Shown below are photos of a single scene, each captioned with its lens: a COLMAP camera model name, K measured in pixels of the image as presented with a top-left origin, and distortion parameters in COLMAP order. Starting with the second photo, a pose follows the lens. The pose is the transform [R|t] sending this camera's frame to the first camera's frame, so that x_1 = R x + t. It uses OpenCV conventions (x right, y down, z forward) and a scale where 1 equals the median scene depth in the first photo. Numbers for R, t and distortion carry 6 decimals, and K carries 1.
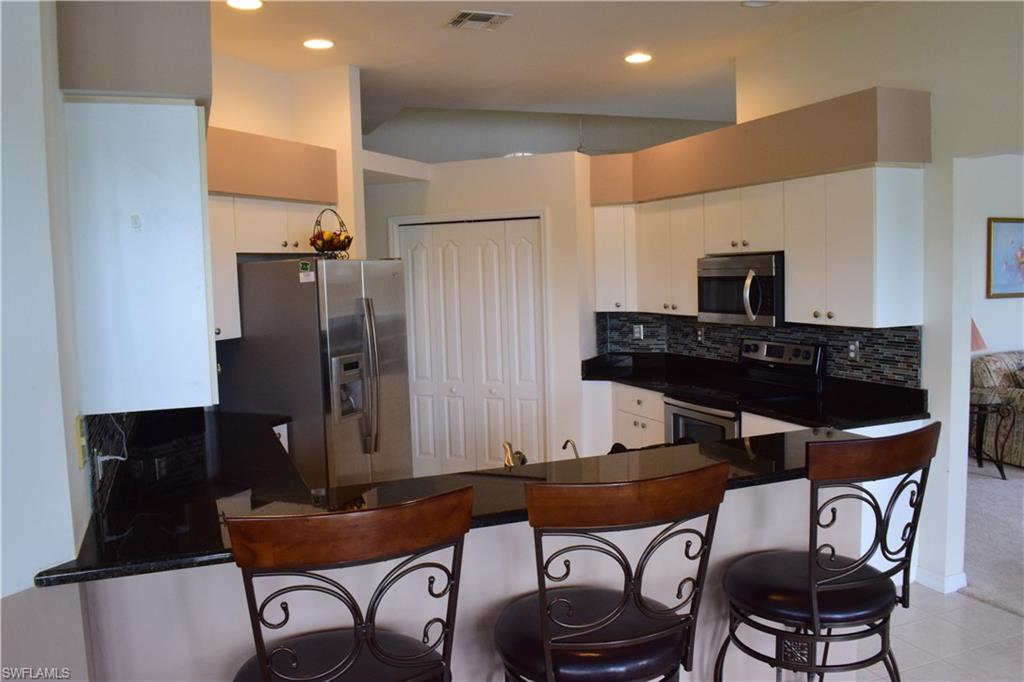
lens RADIAL K [[839.7, 0, 511.4], [0, 839.7, 318.6], [0, 0, 1]] dist [-0.001557, -0.001780]
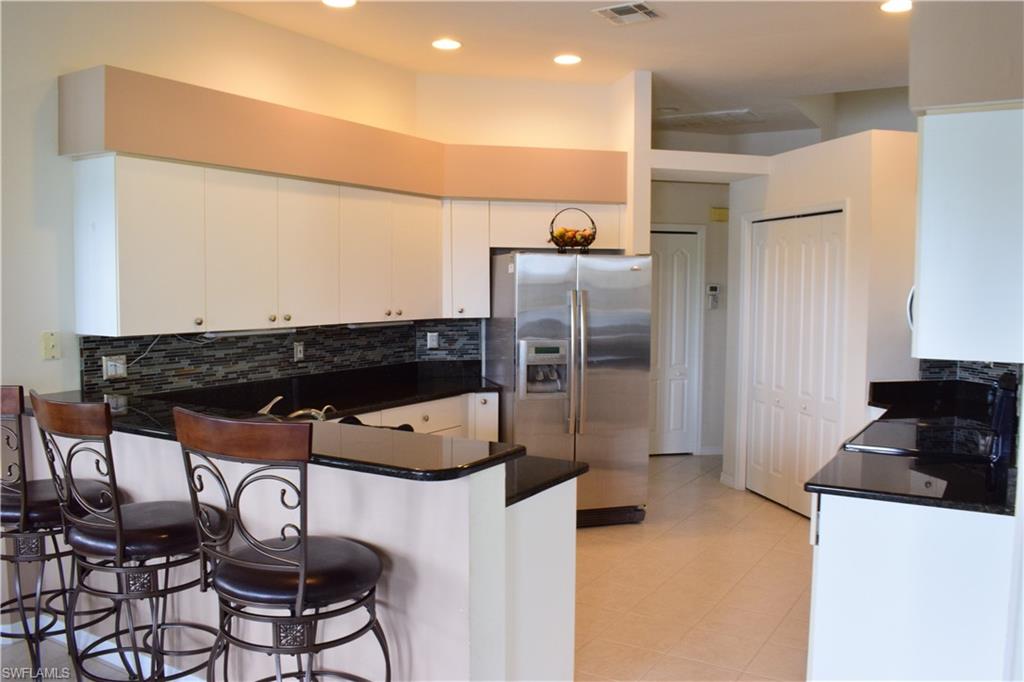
lens RADIAL K [[853.0, 0, 512.0], [0, 853.0, 341.0], [0, 0, 1]] dist [-0.088500, -0.000252]
pose [[0.595118, 0.089791, -0.798606, 0.649979], [-0.072466, 0.995686, 0.057948, -0.016124], [0.800364, 0.023386, 0.599058, 0.273301]]
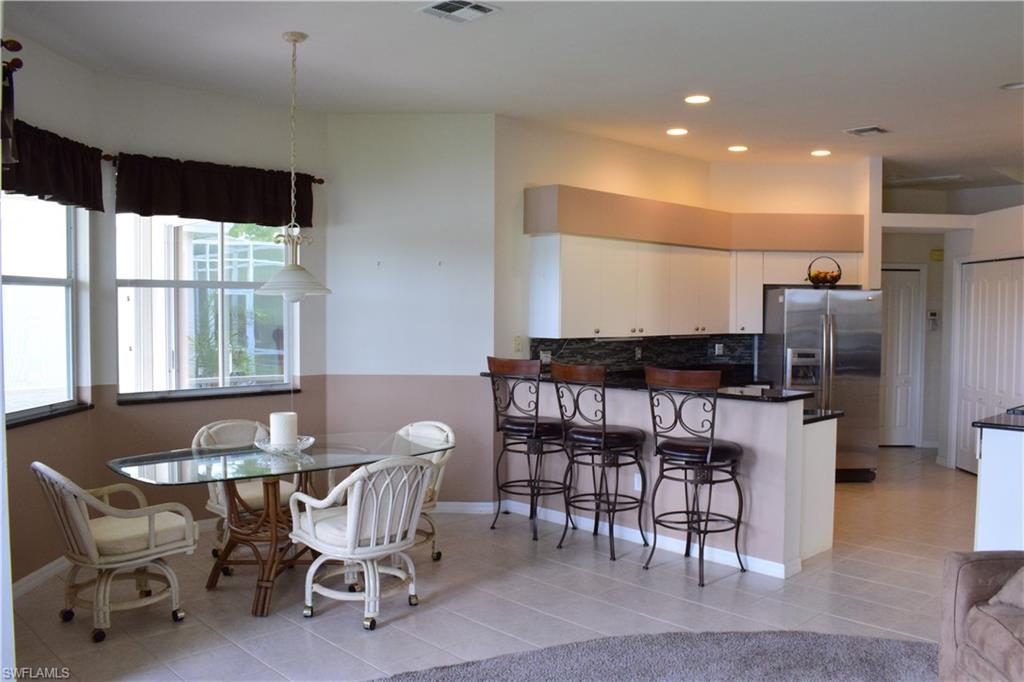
lens RADIAL K [[853.0, 0, 512.0], [0, 853.0, 341.0], [0, 0, 1]] dist [-0.088500, -0.000252]
pose [[0.375832, 0.069800, -0.924055, 1.035274], [-0.074560, 0.996204, 0.044925, -0.001216], [0.923683, 0.052013, 0.379610, -0.126366]]
